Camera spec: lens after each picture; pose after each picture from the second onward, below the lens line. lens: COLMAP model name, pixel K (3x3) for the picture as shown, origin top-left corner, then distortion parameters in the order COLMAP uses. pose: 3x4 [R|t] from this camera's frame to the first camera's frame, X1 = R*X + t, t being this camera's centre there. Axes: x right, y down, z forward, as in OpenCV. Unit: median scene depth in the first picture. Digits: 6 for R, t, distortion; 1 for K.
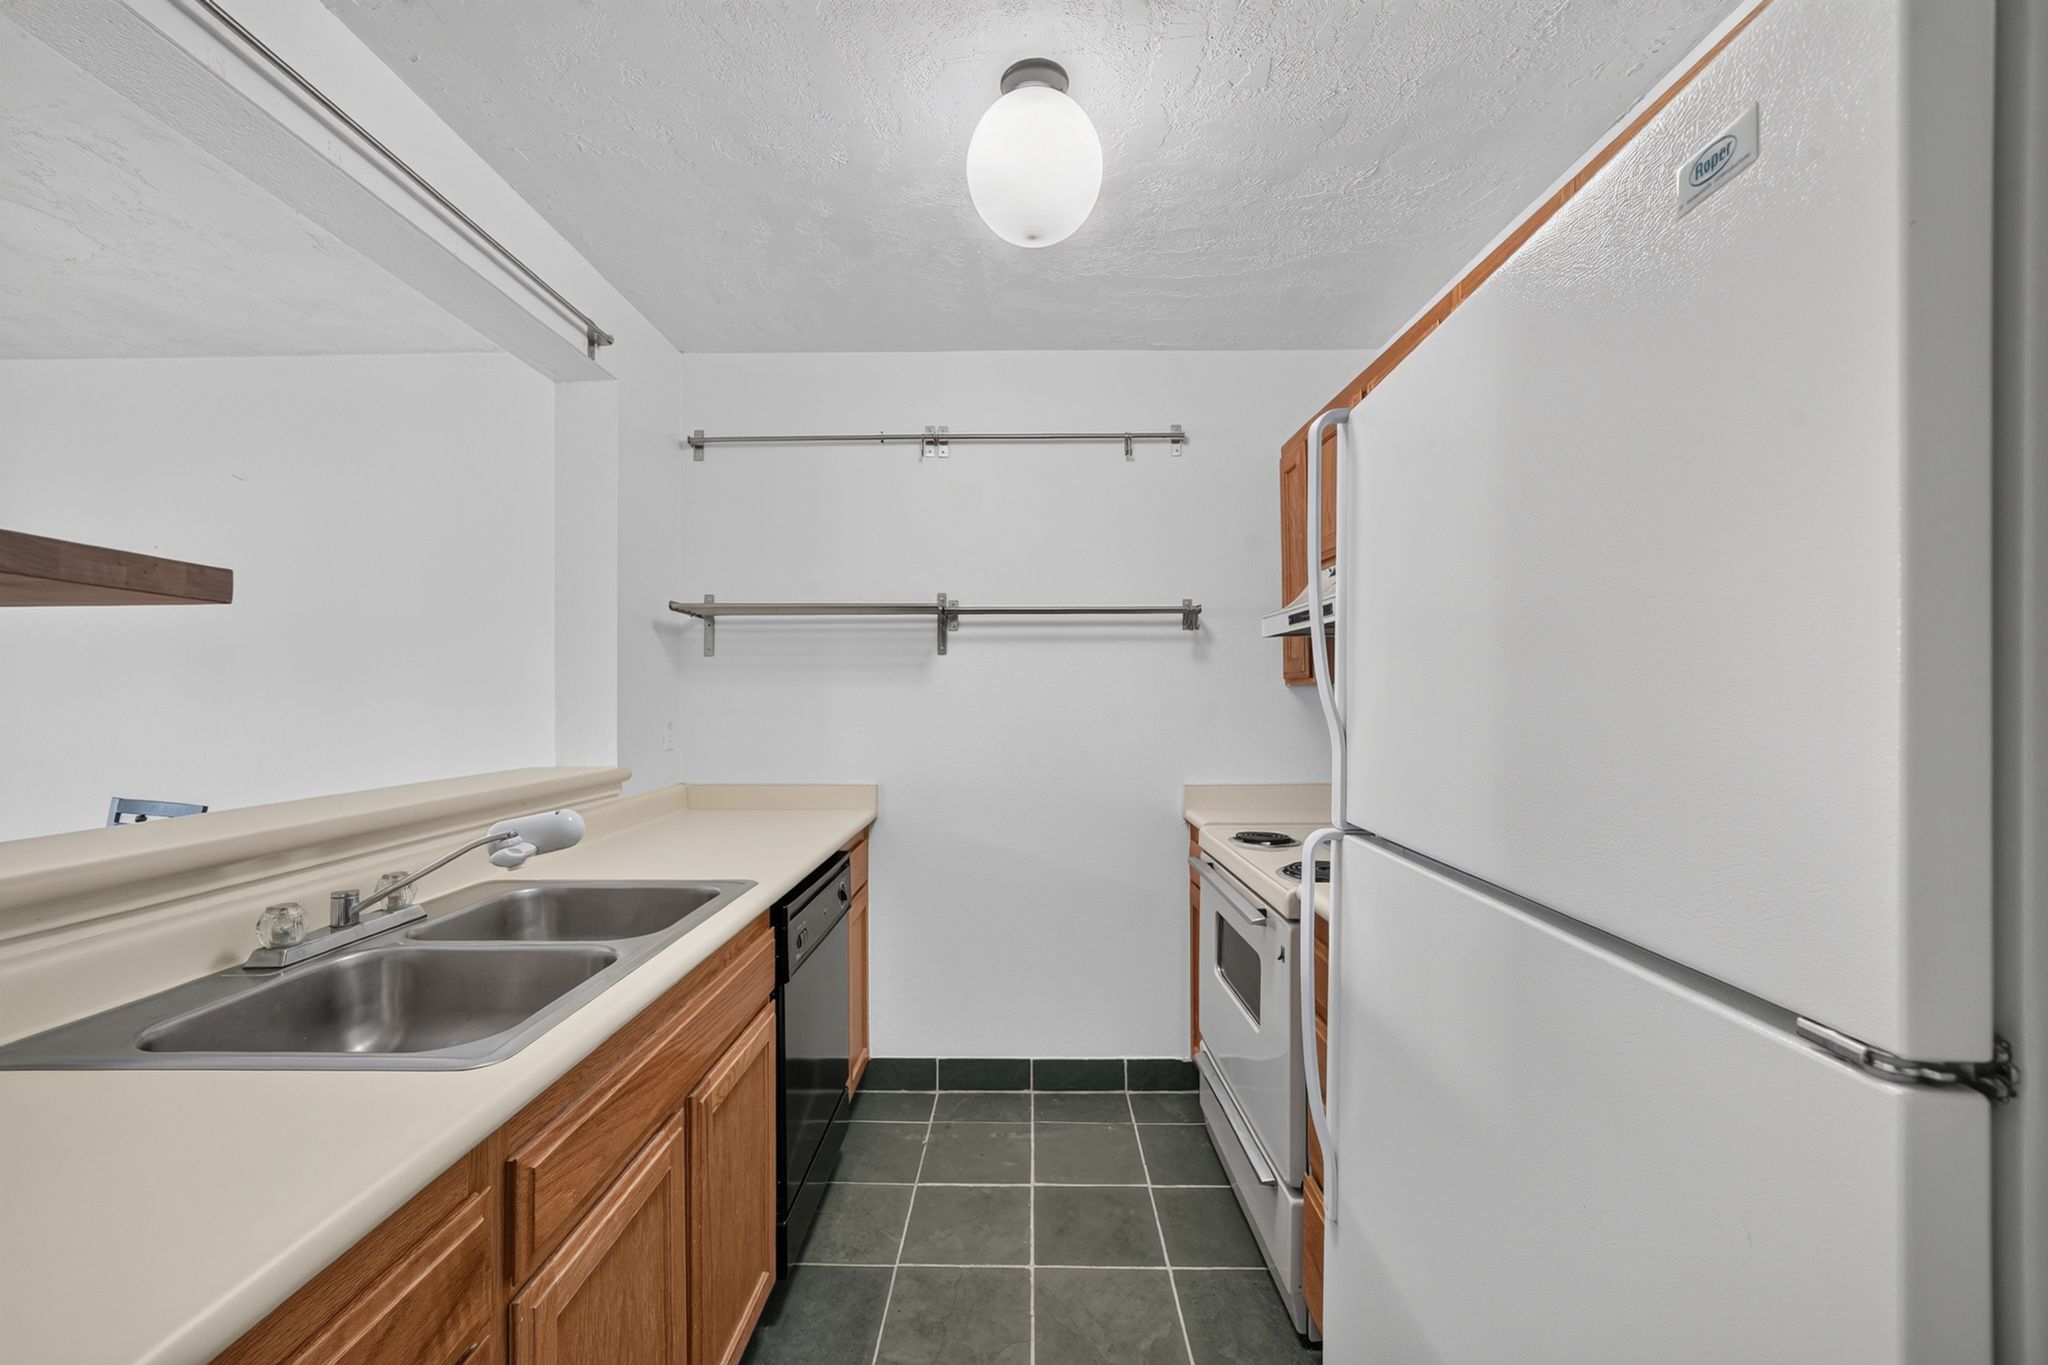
lens RADIAL K [[813.0, 0, 1016.5], [0, 813.0, 714.4], [0, 0, 1]] dist [-0.011012, 0.000363]
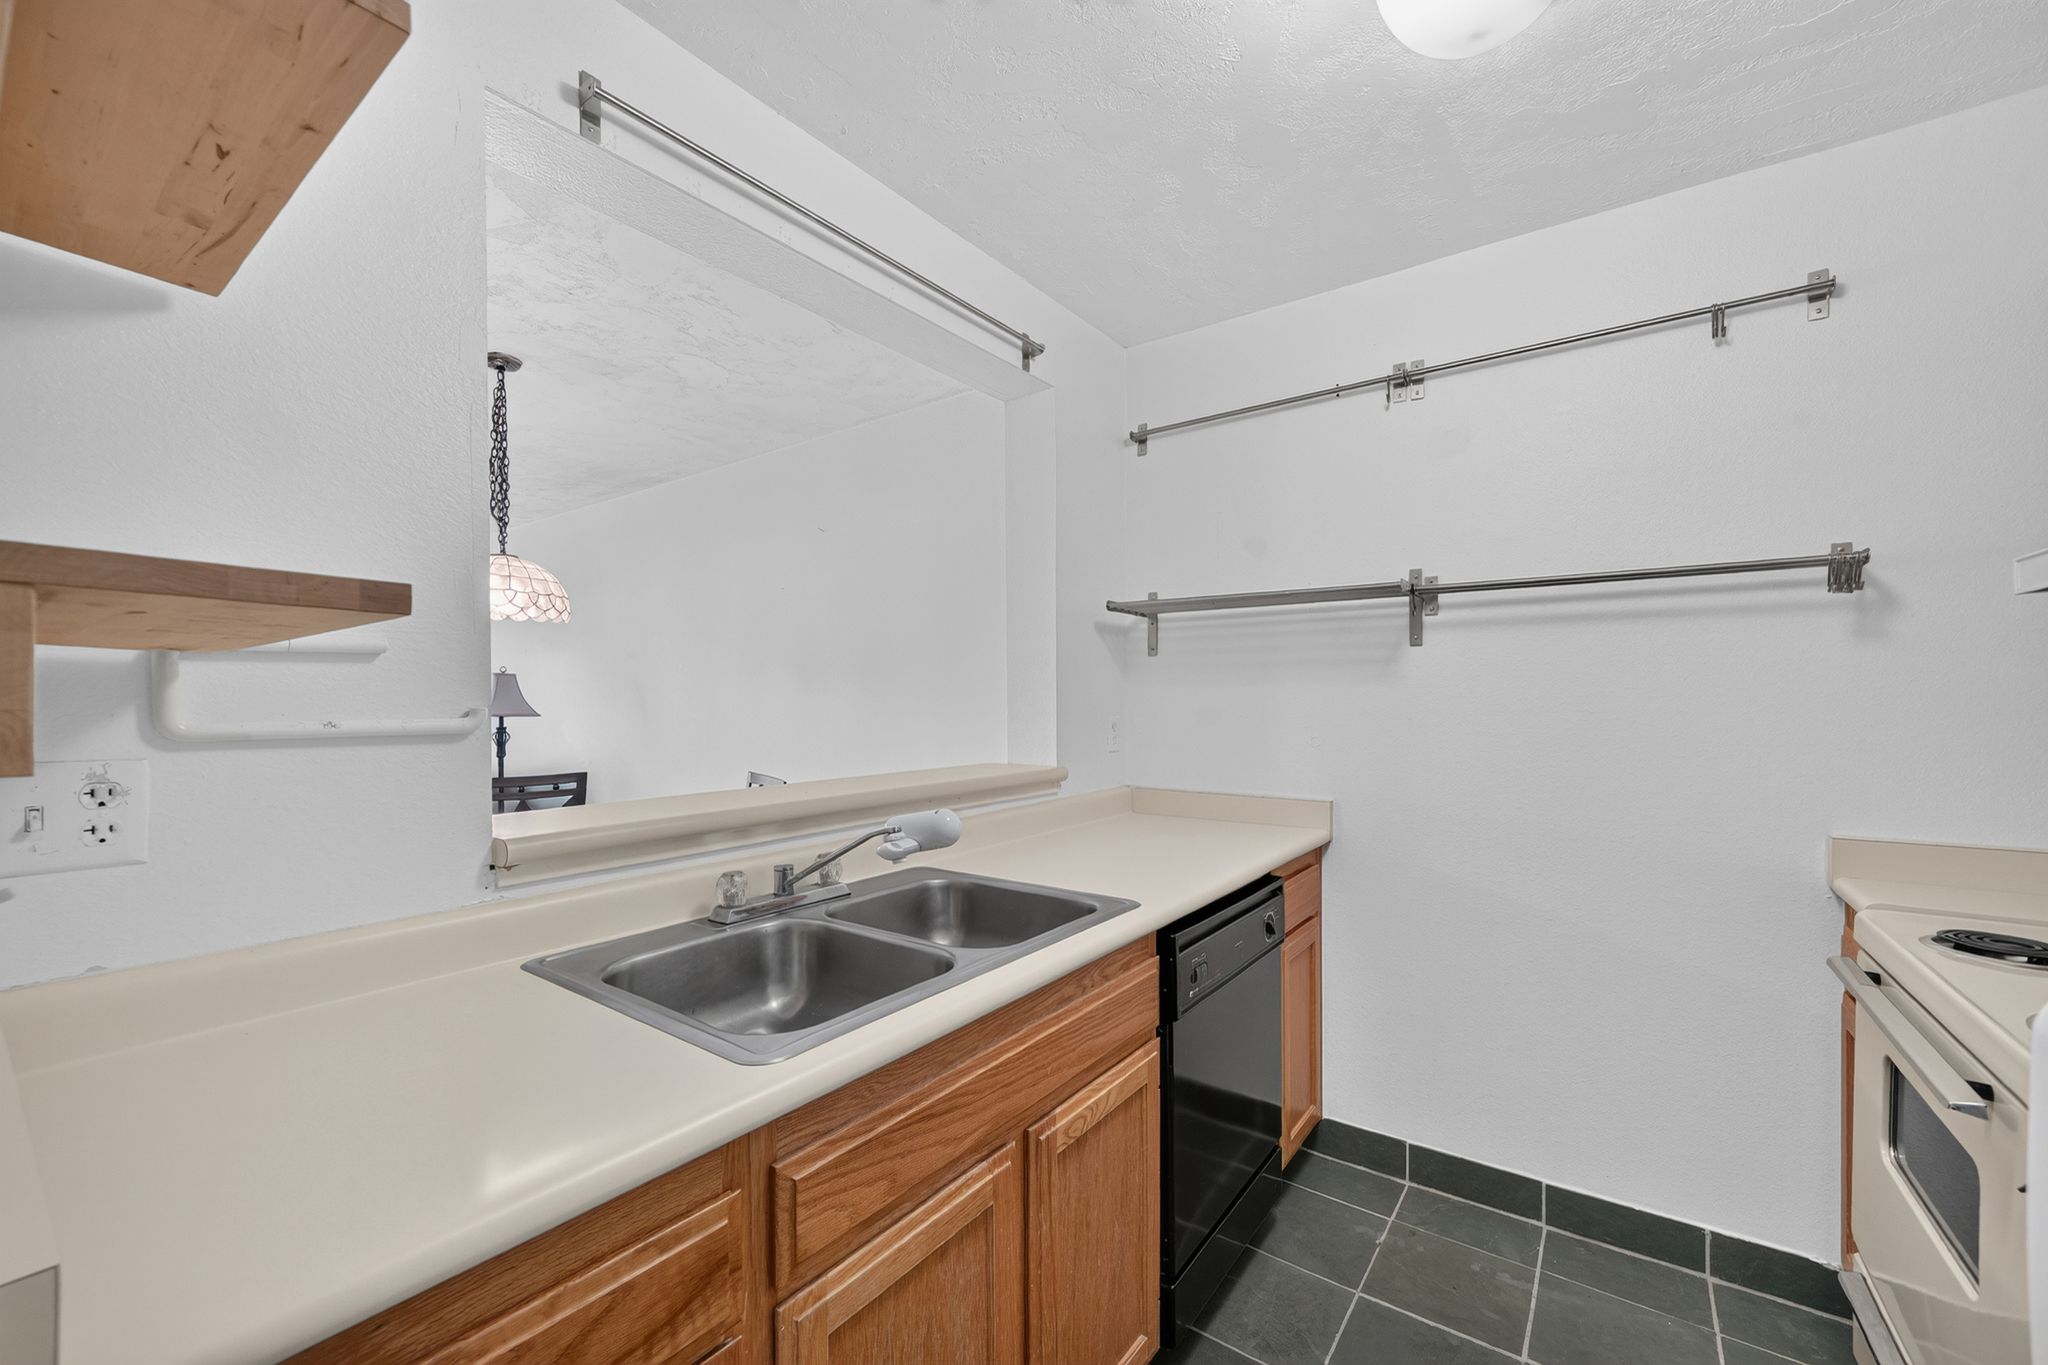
lens RADIAL K [[813.0, 0, 1016.5], [0, 813.0, 714.4], [0, 0, 1]] dist [-0.011012, 0.000363]
pose [[0.805731, 0.012912, -0.592141, 0.097933], [-0.012047, 0.999913, 0.005412, -0.007453], [0.592159, 0.002773, 0.805816, 0.180072]]
